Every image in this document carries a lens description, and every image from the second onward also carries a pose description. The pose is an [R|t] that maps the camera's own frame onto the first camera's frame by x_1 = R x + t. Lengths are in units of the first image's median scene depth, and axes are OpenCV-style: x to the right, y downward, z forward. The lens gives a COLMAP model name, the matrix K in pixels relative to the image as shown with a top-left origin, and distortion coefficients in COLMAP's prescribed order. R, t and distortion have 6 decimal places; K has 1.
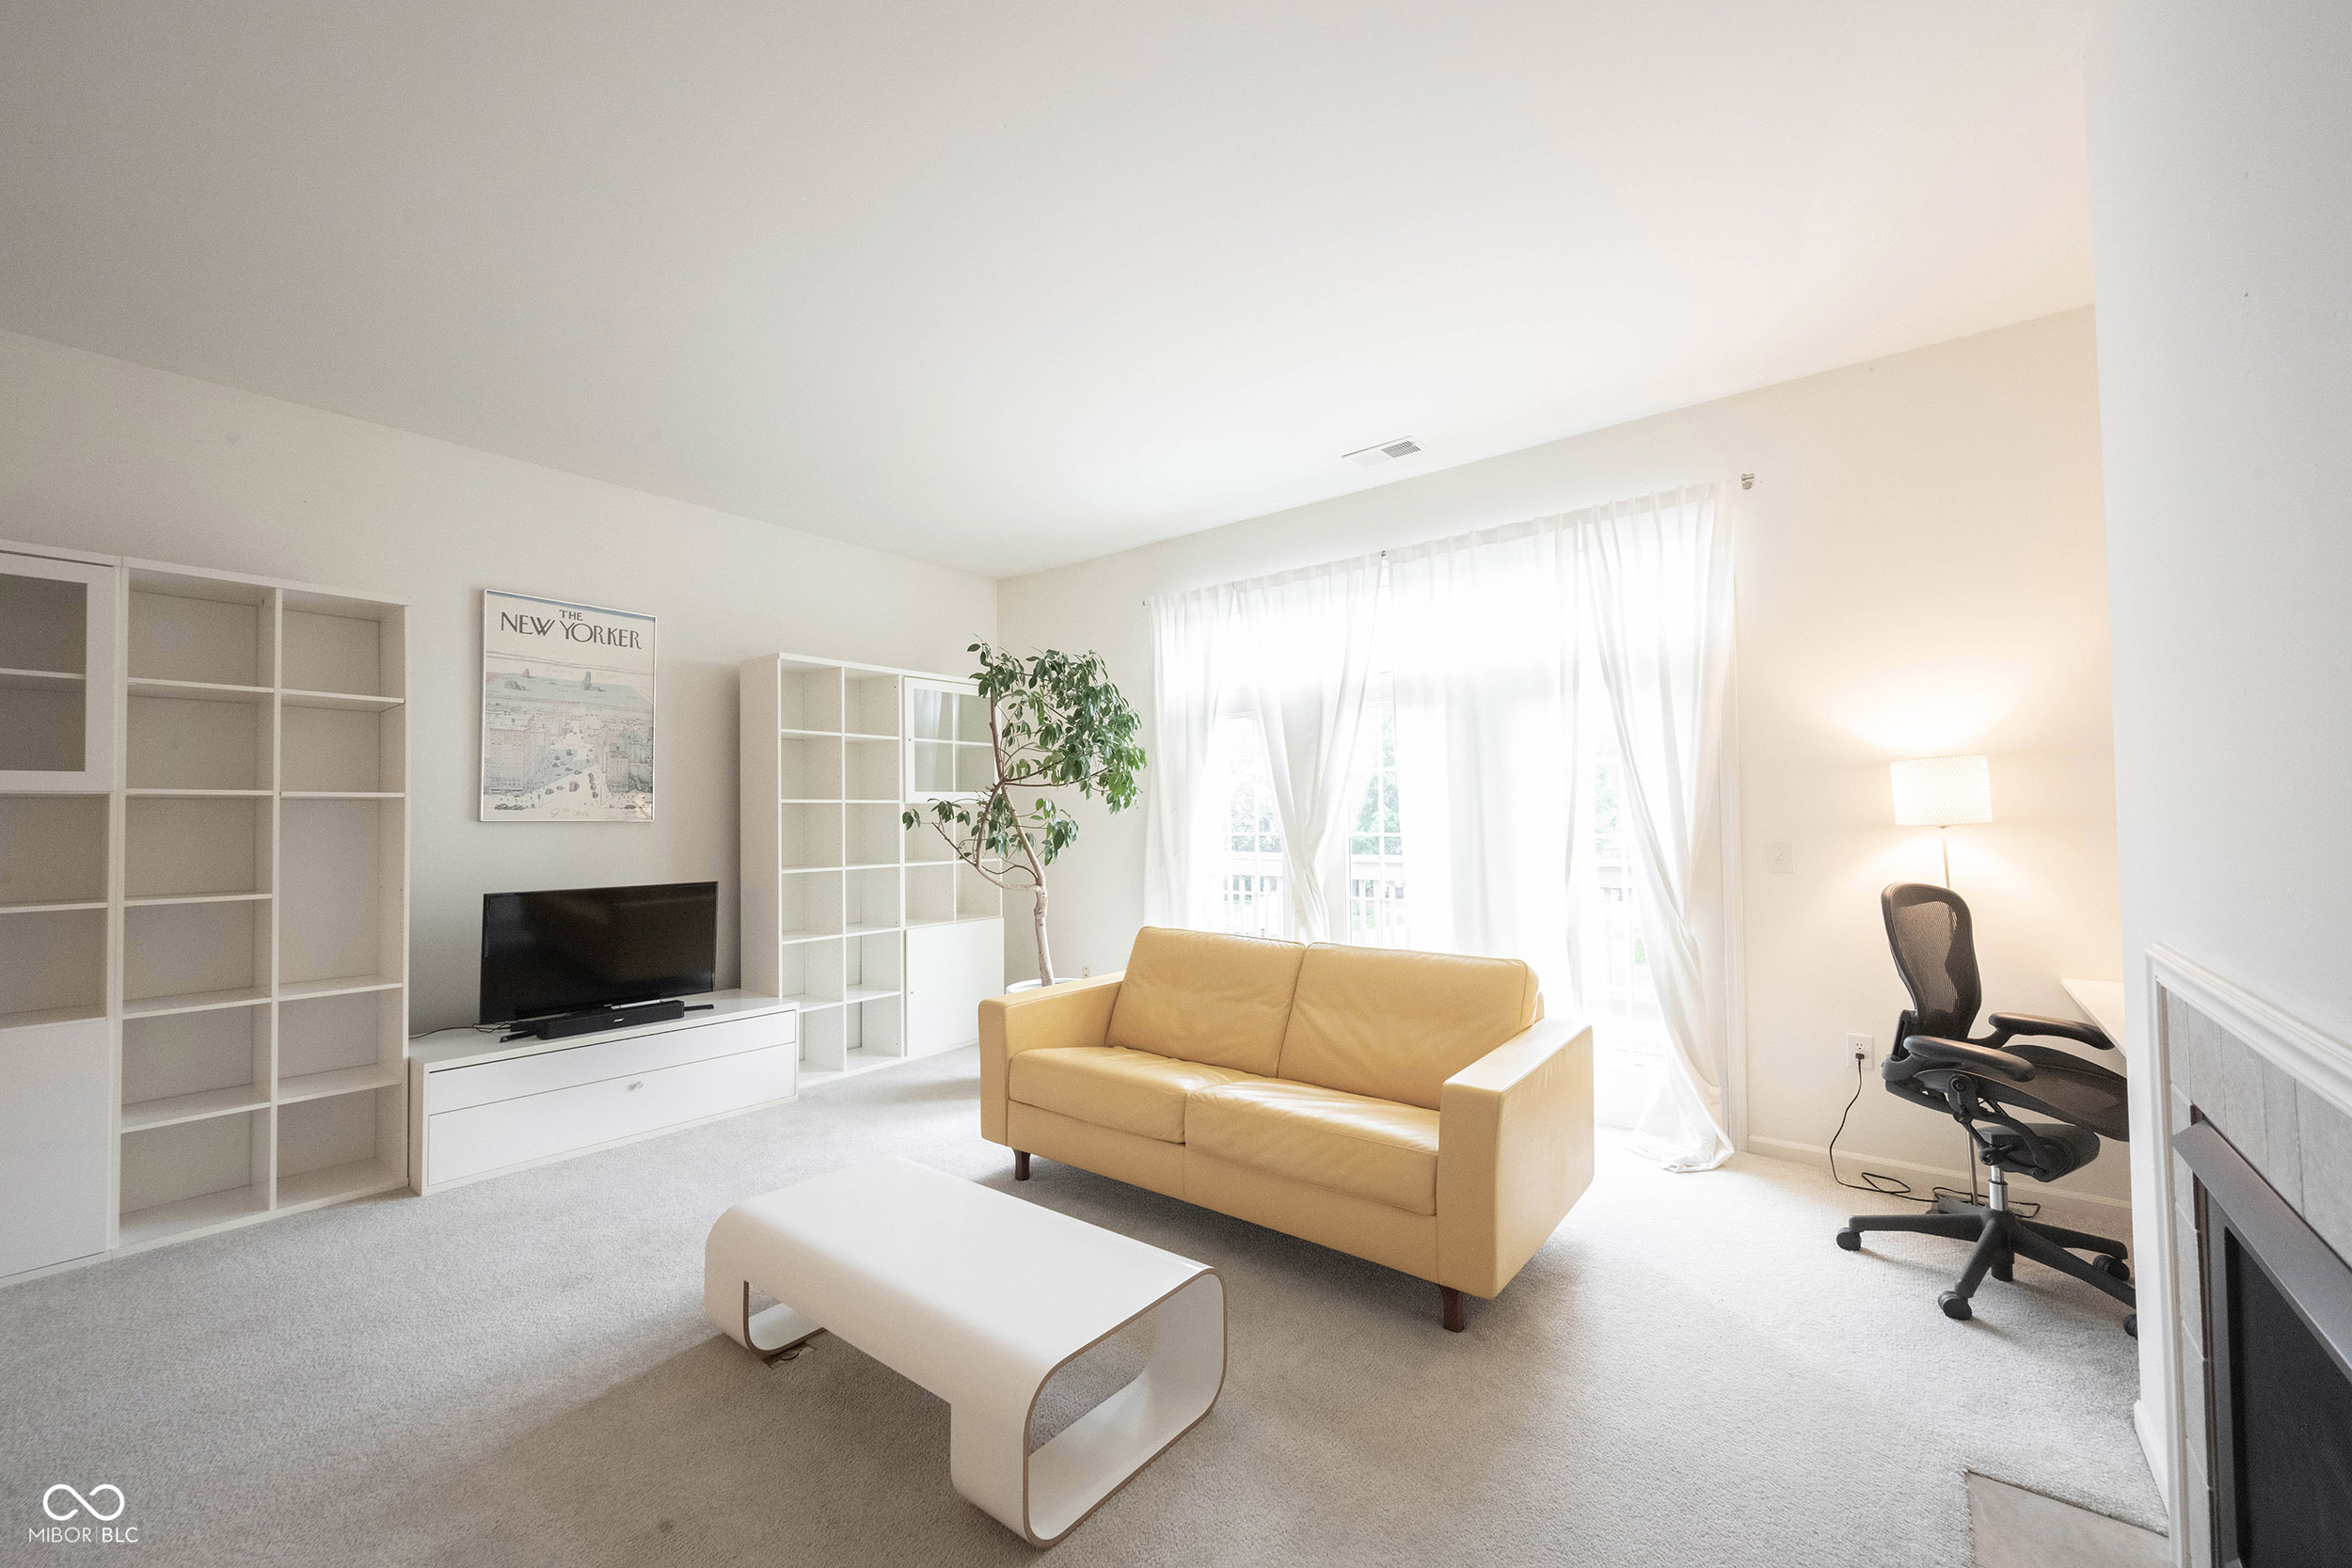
lens RADIAL K [[923.9, 0, 1172.8], [0, 923.9, 792.5], [0, 0, 1]] dist [-0.001378, -0.000670]
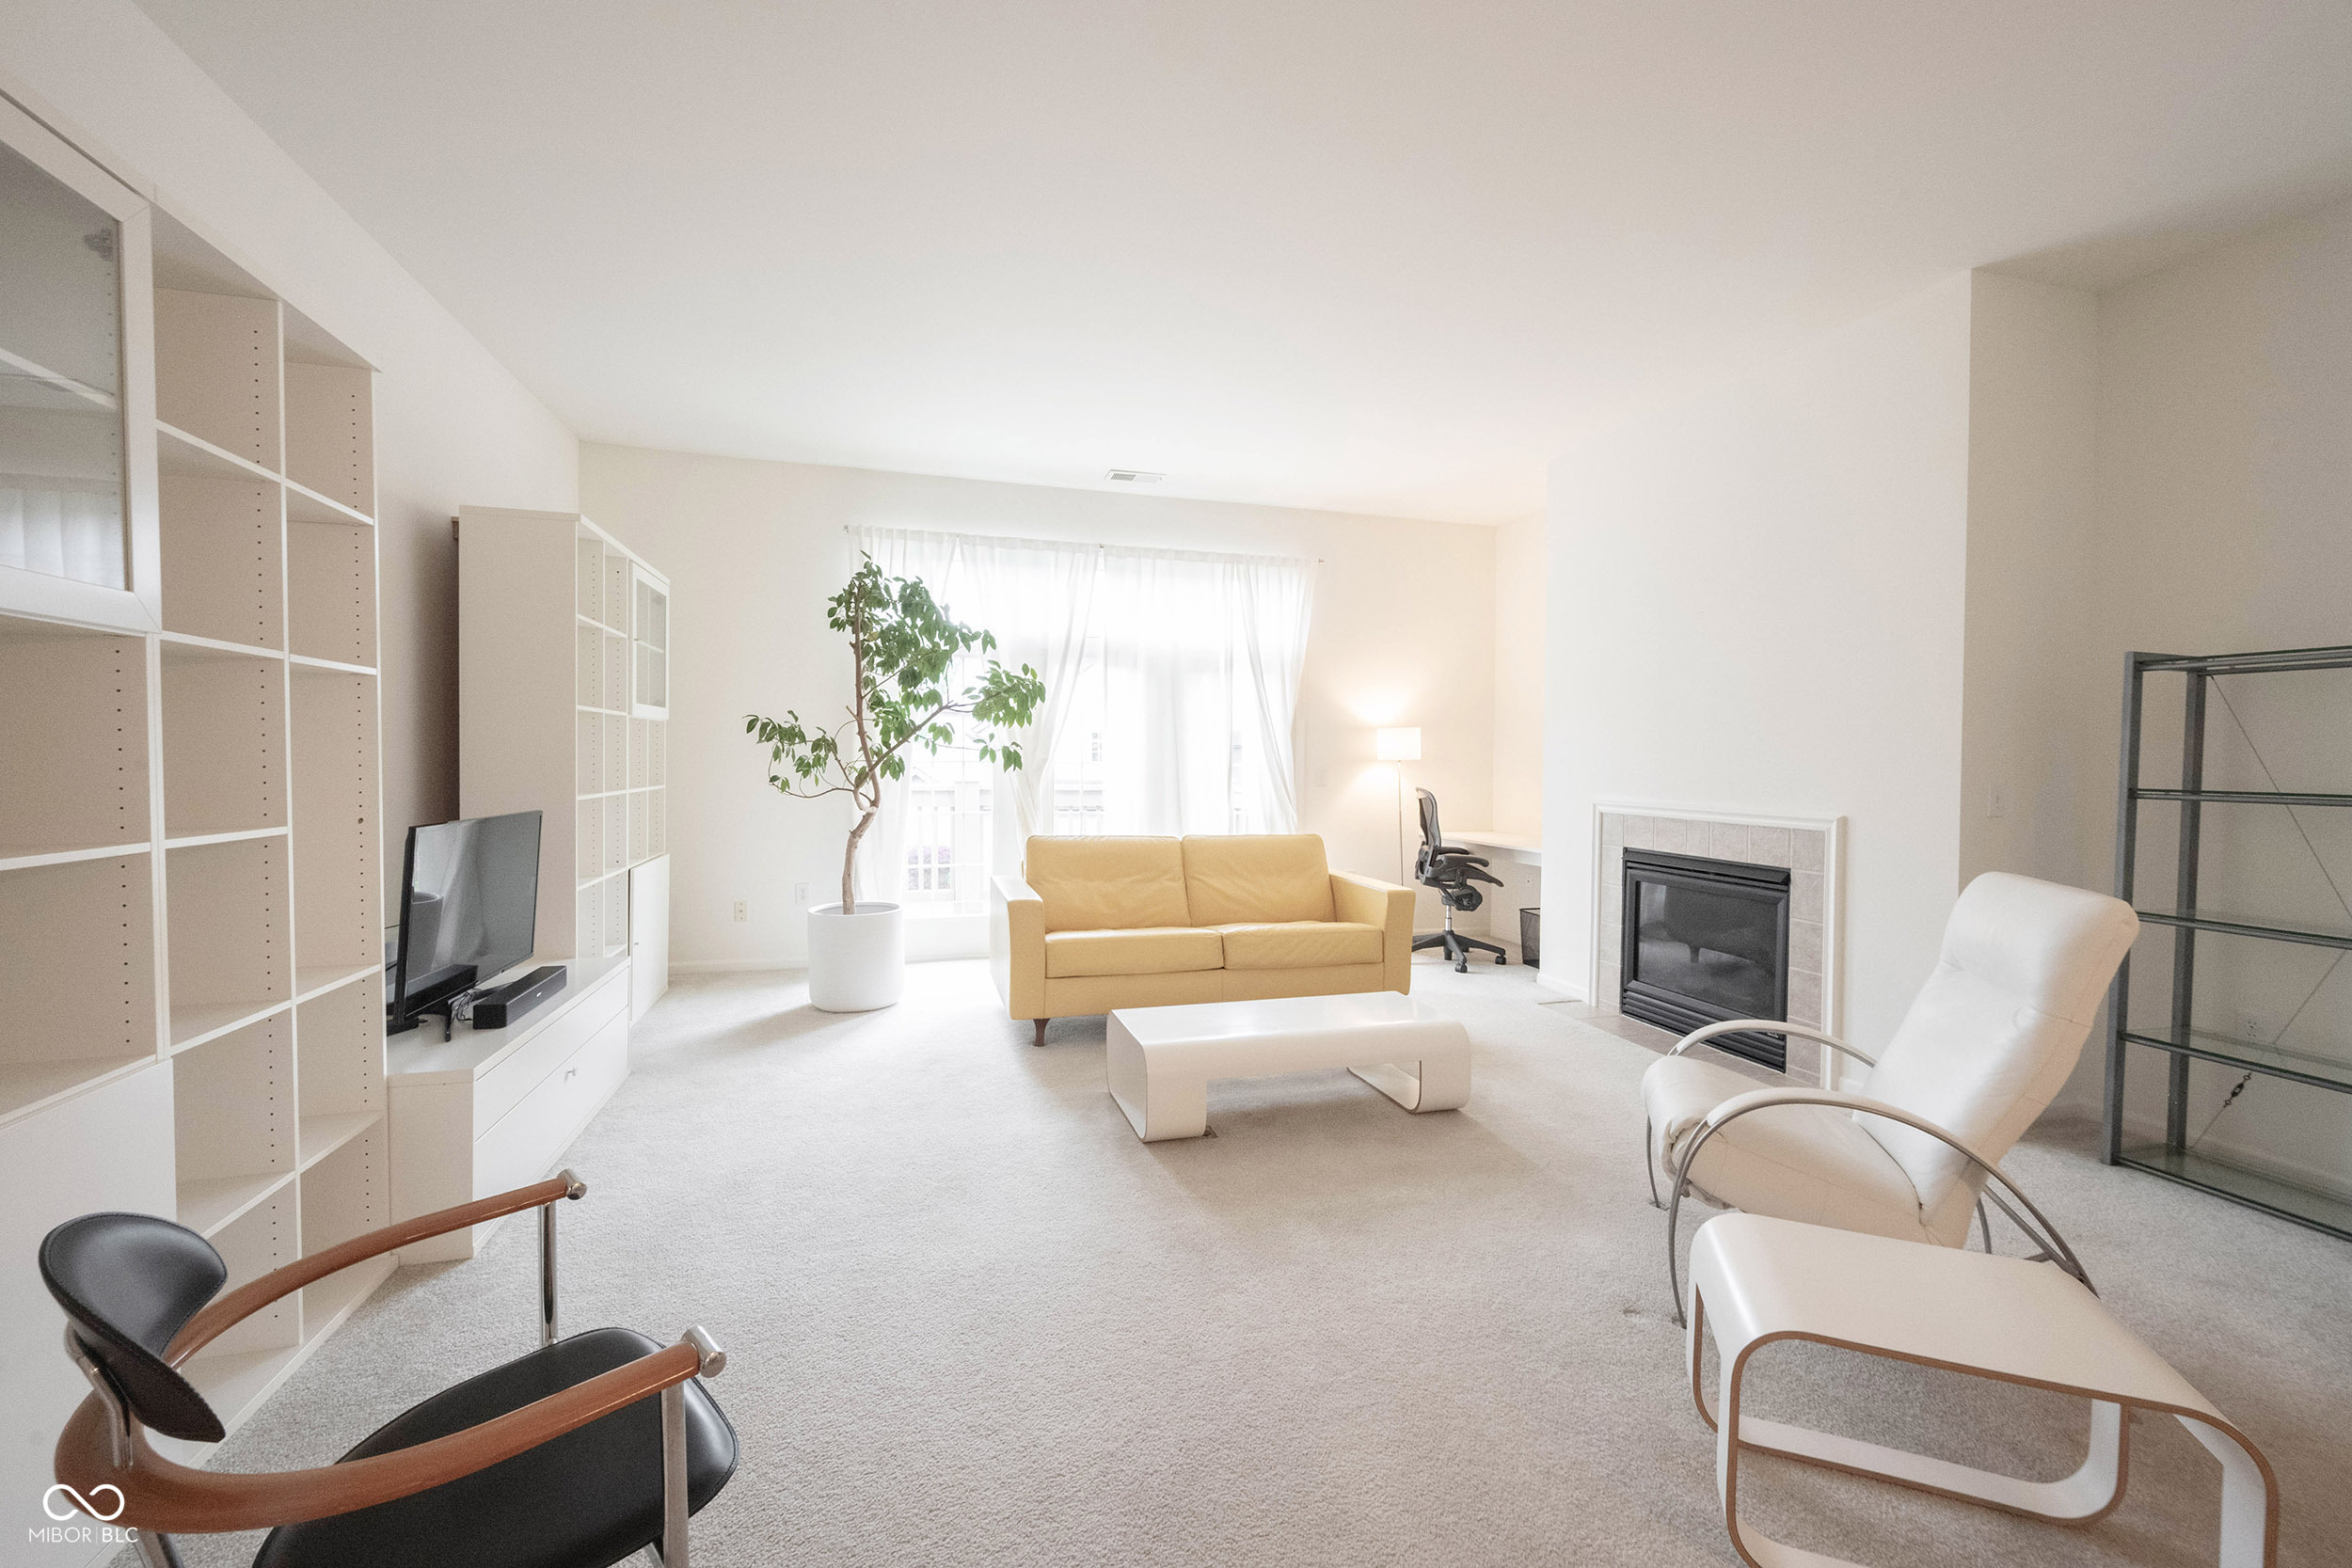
lens RADIAL K [[923.9, 0, 1172.8], [0, 923.9, 792.5], [0, 0, 1]] dist [-0.001378, -0.000670]
pose [[0.572403, -0.010524, 0.819905, -0.845686], [-0.040674, 0.998322, 0.041209, 0.031873], [-0.818963, -0.056937, 0.571015, 0.167862]]
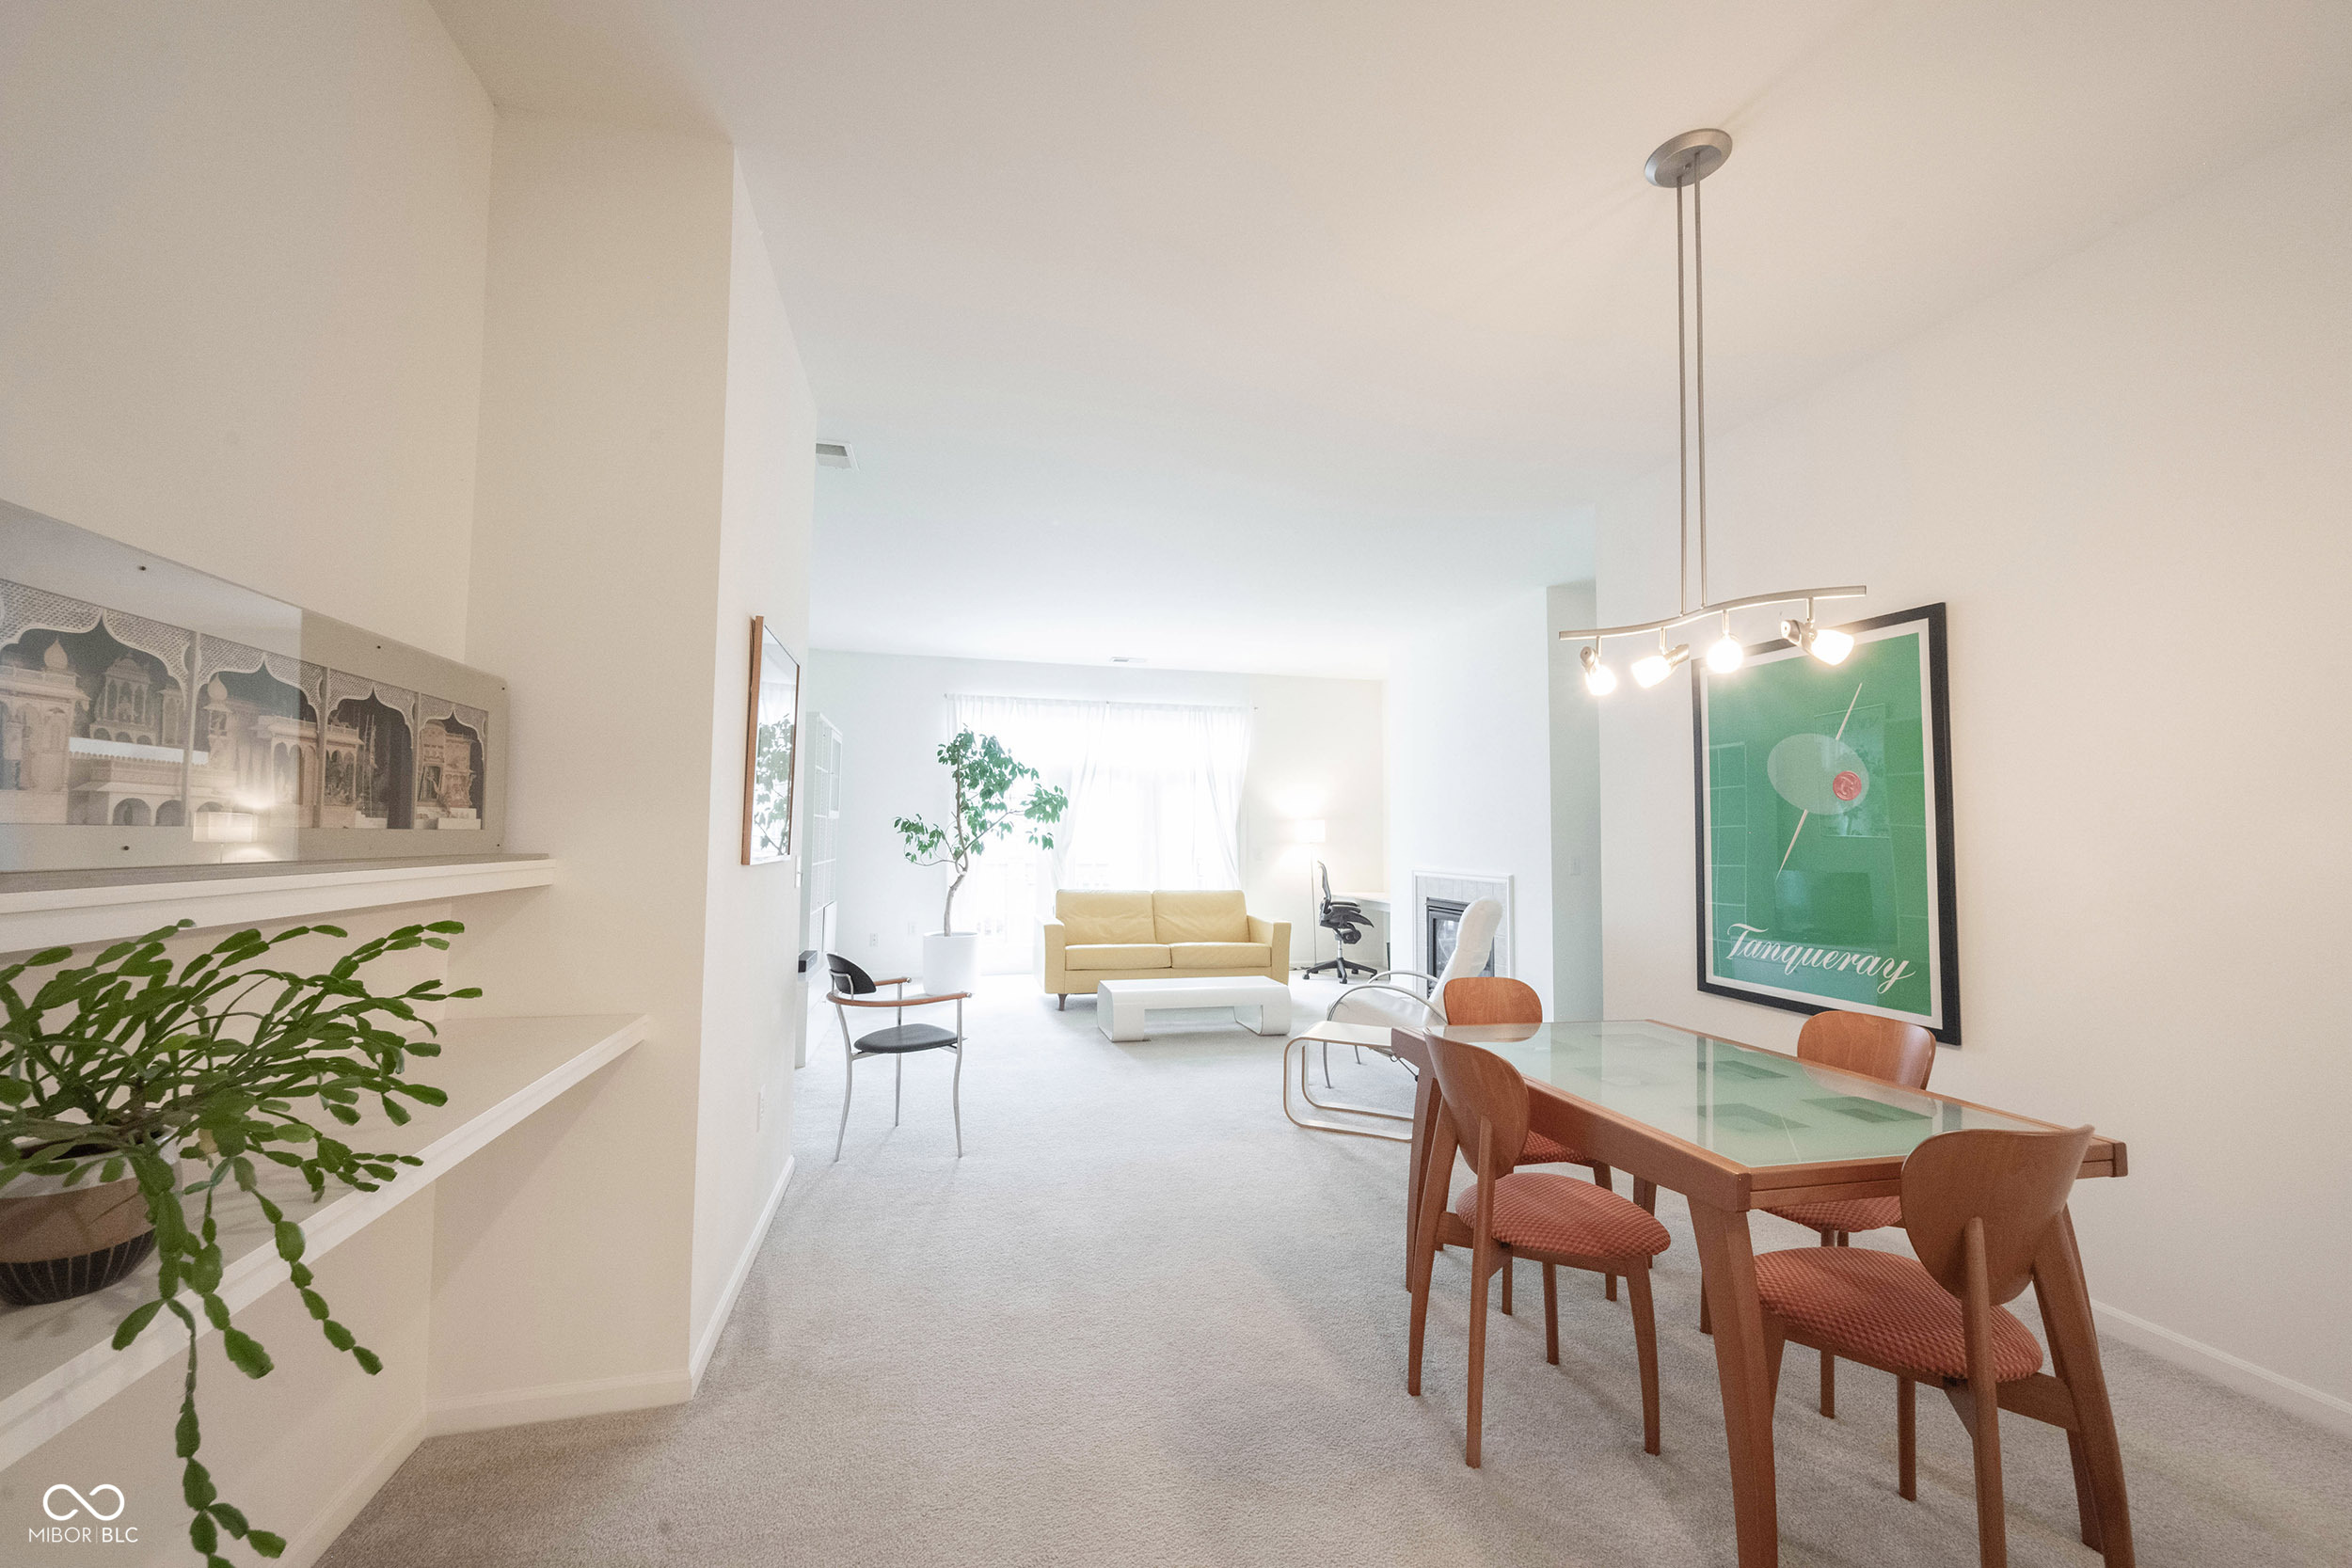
lens RADIAL K [[926.4, 0, 1165.4], [0, 926.4, 793.2], [0, 0, 1]] dist [-0.000384, -0.000282]
pose [[0.612018, 0.056964, 0.788790, -1.352814], [-0.039701, 0.998358, -0.041295, 0.014663], [-0.789847, -0.006043, 0.613274, -0.343633]]
